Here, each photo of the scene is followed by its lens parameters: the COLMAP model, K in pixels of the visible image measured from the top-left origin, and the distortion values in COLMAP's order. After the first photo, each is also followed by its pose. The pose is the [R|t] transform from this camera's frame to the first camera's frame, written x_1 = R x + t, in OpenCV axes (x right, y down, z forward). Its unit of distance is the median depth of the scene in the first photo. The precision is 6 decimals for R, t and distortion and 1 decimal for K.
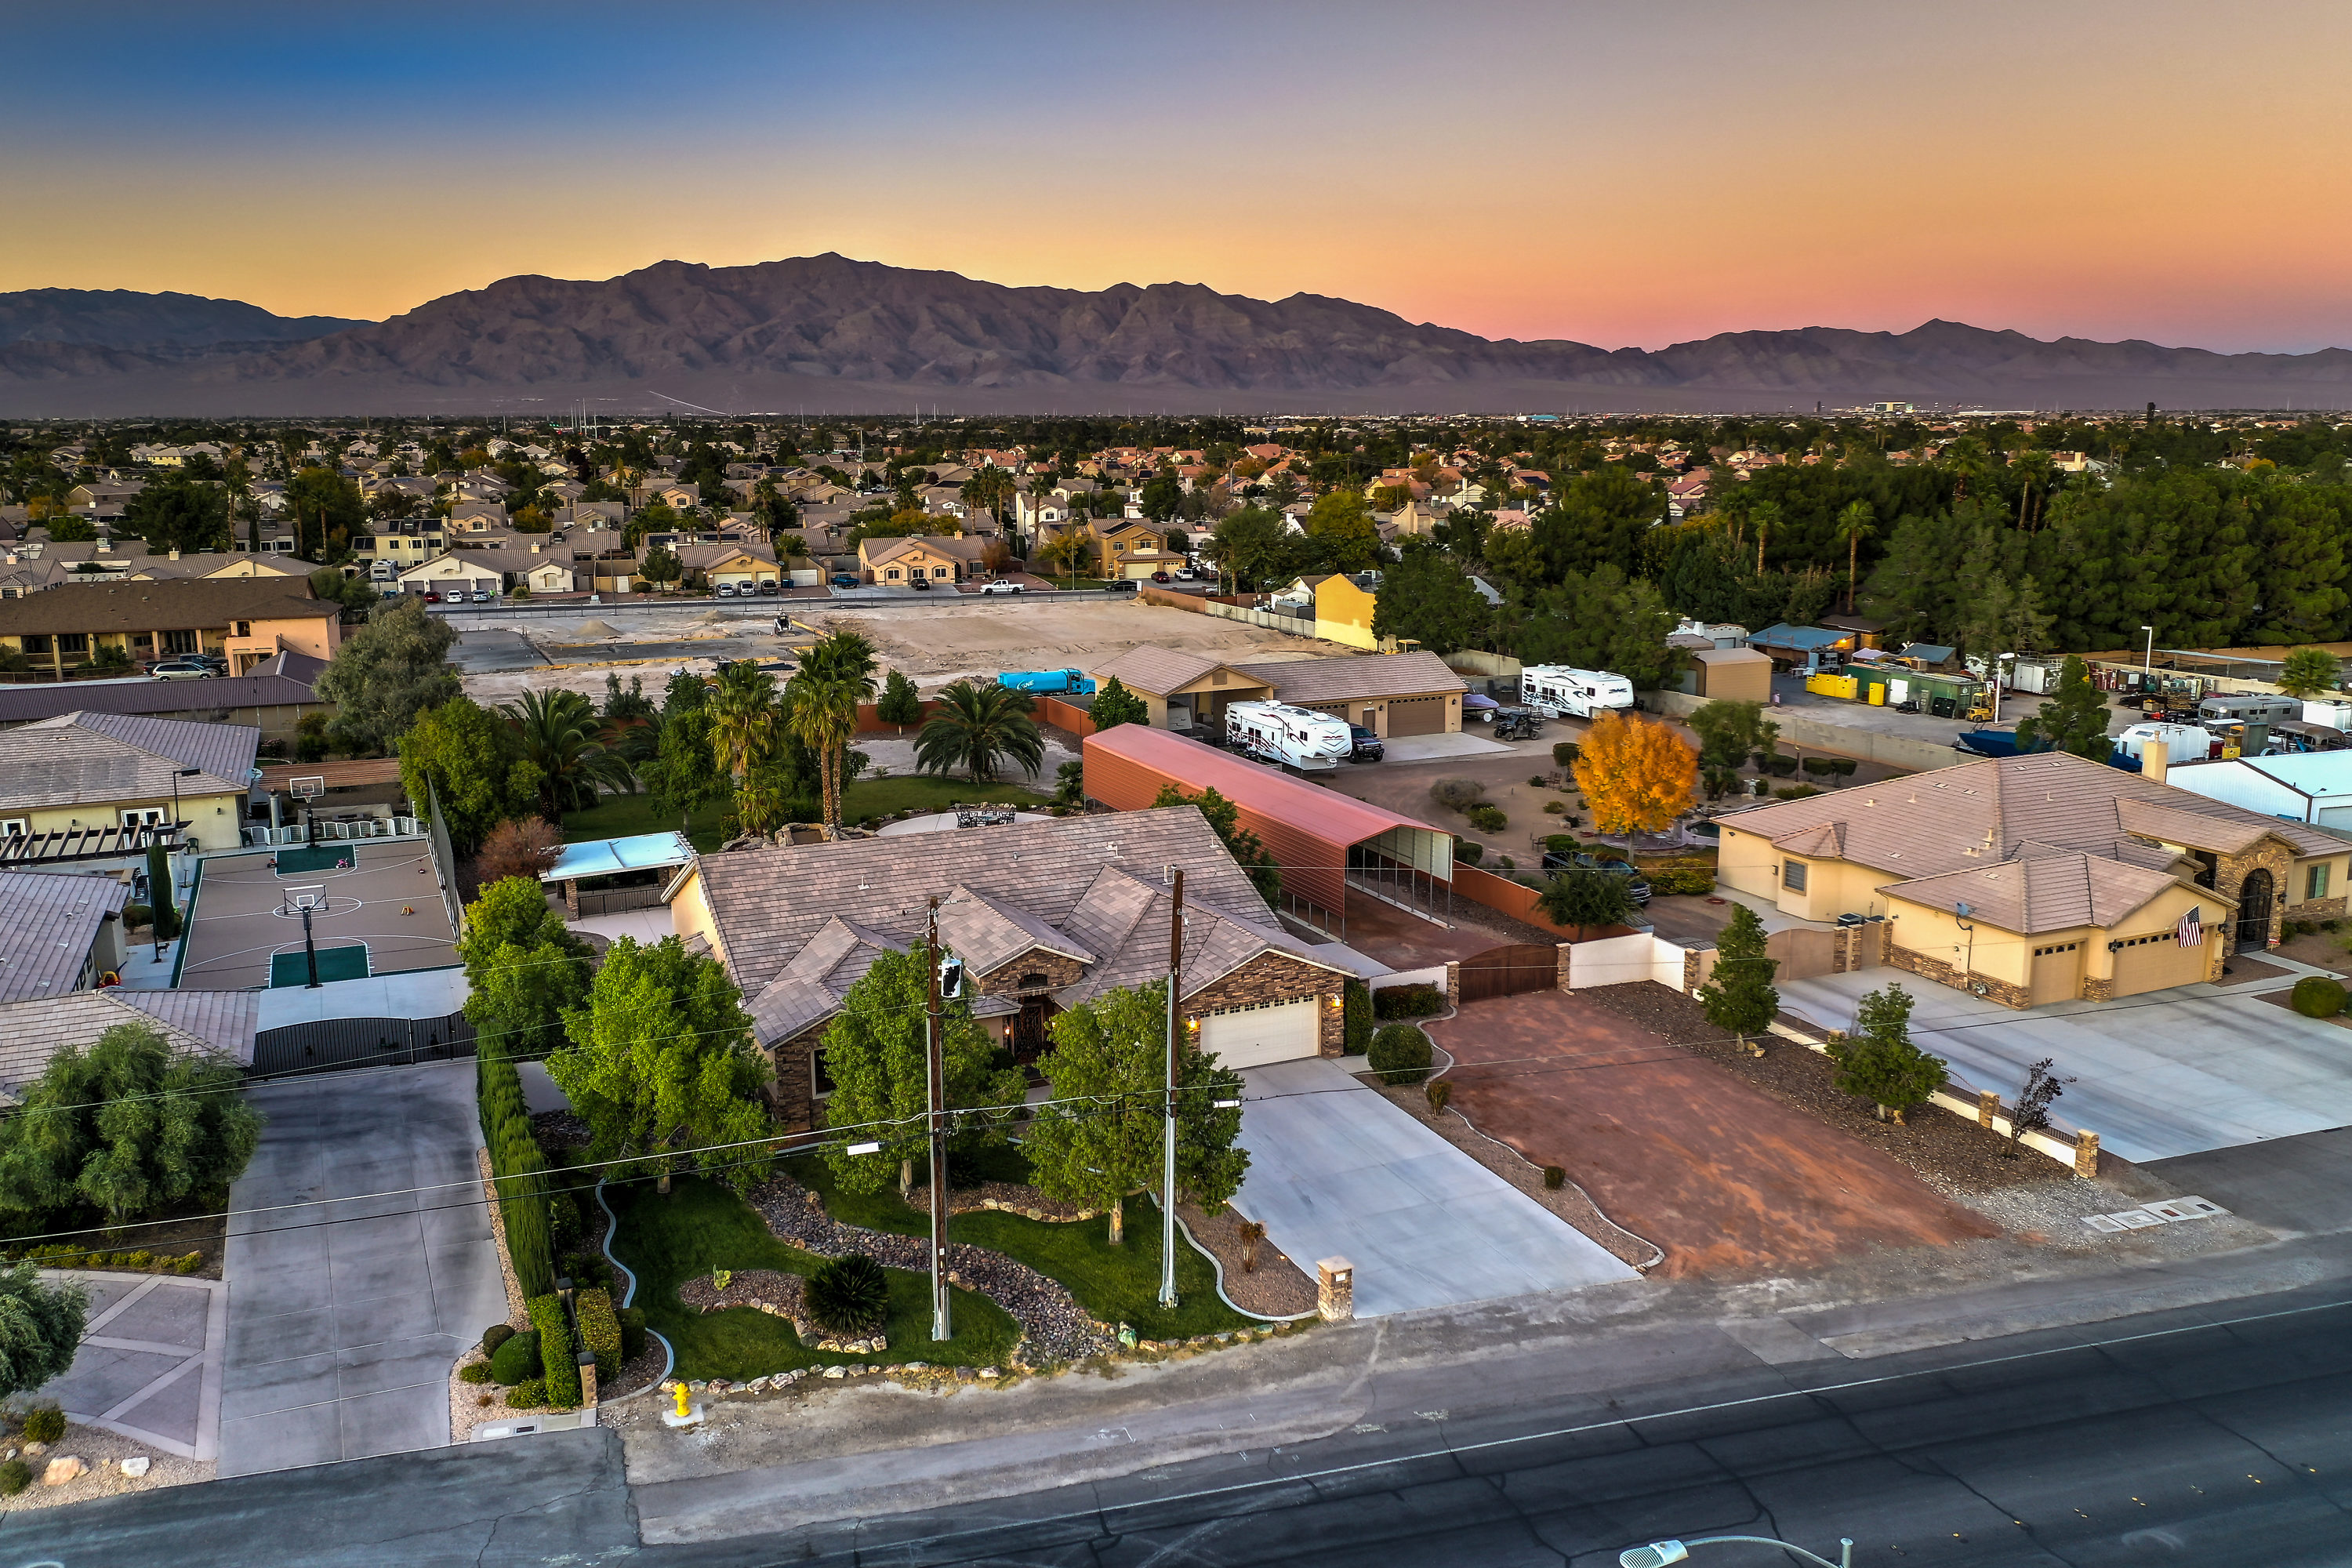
lens RADIAL K [[1890.4, 0, 1147.0], [0, 1890.4, 786.6], [0, 0, 1]] dist [0.008698, -0.005660]
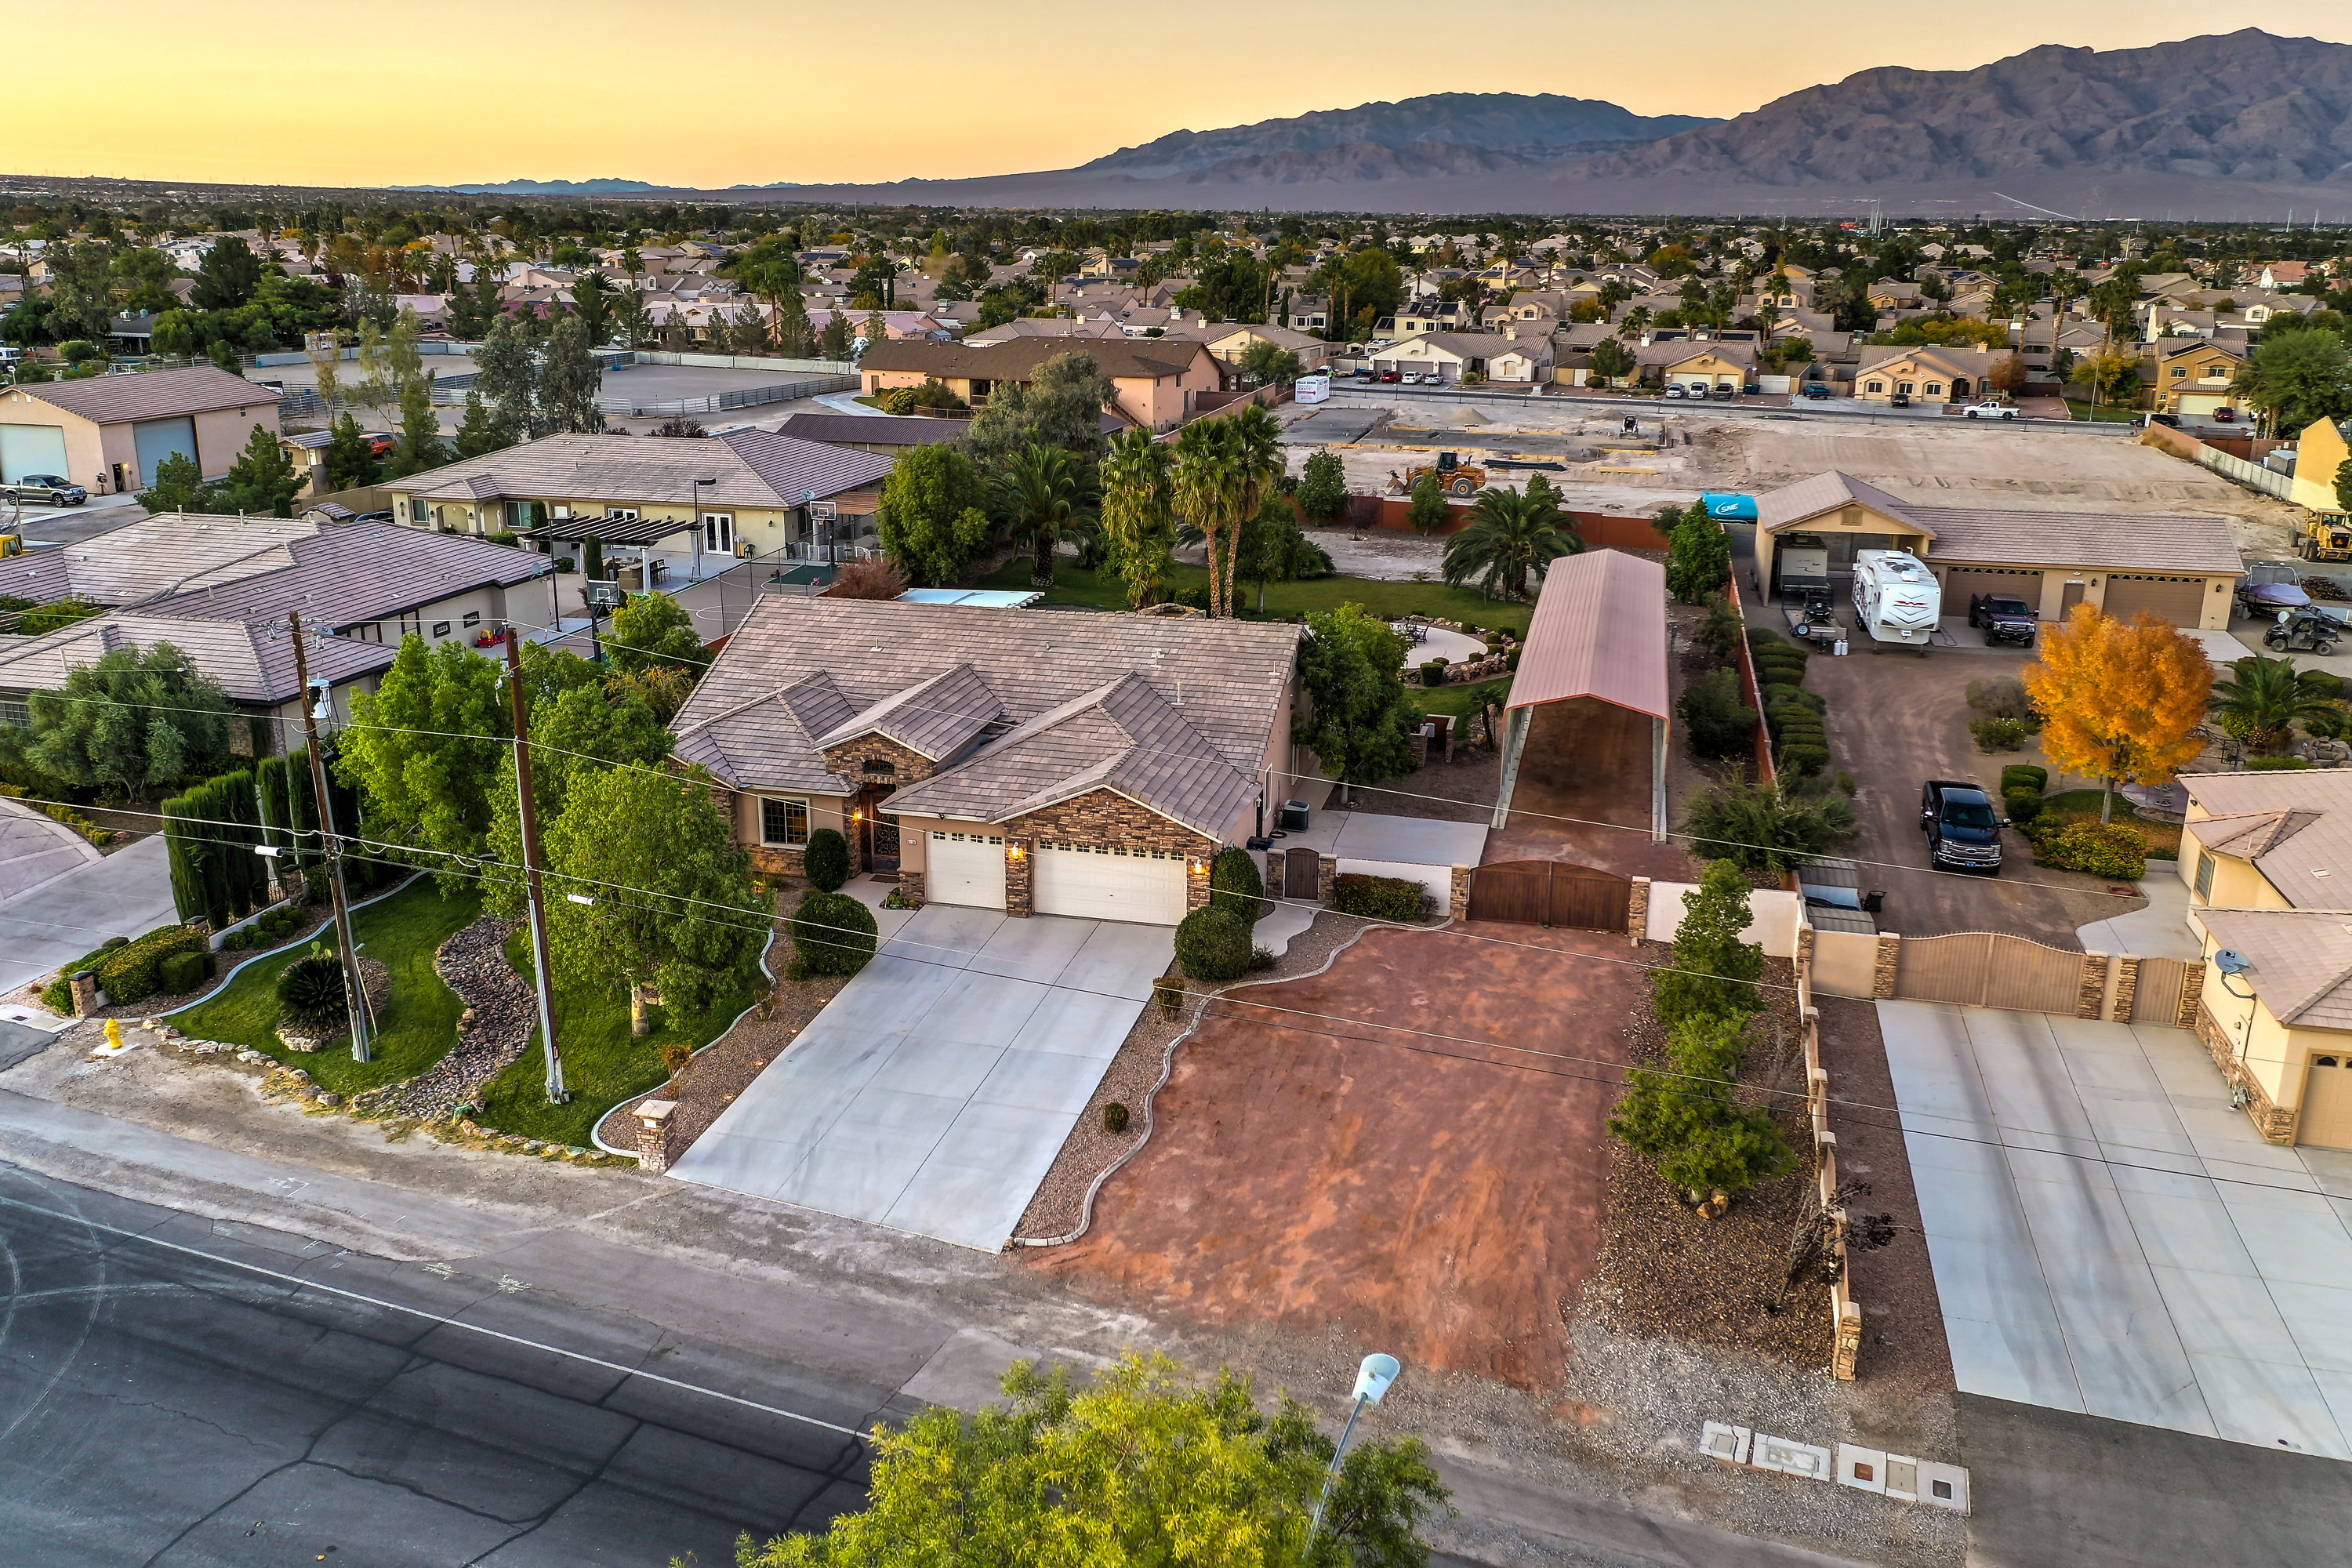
lens RADIAL K [[1890.4, 0, 1147.0], [0, 1890.4, 786.6], [0, 0, 1]] dist [0.008698, -0.005660]
pose [[0.786940, 0.193764, -0.585816, 0.147860], [-0.135449, 0.980504, 0.142359, -0.009411], [0.601979, -0.032680, 0.797843, 0.086300]]
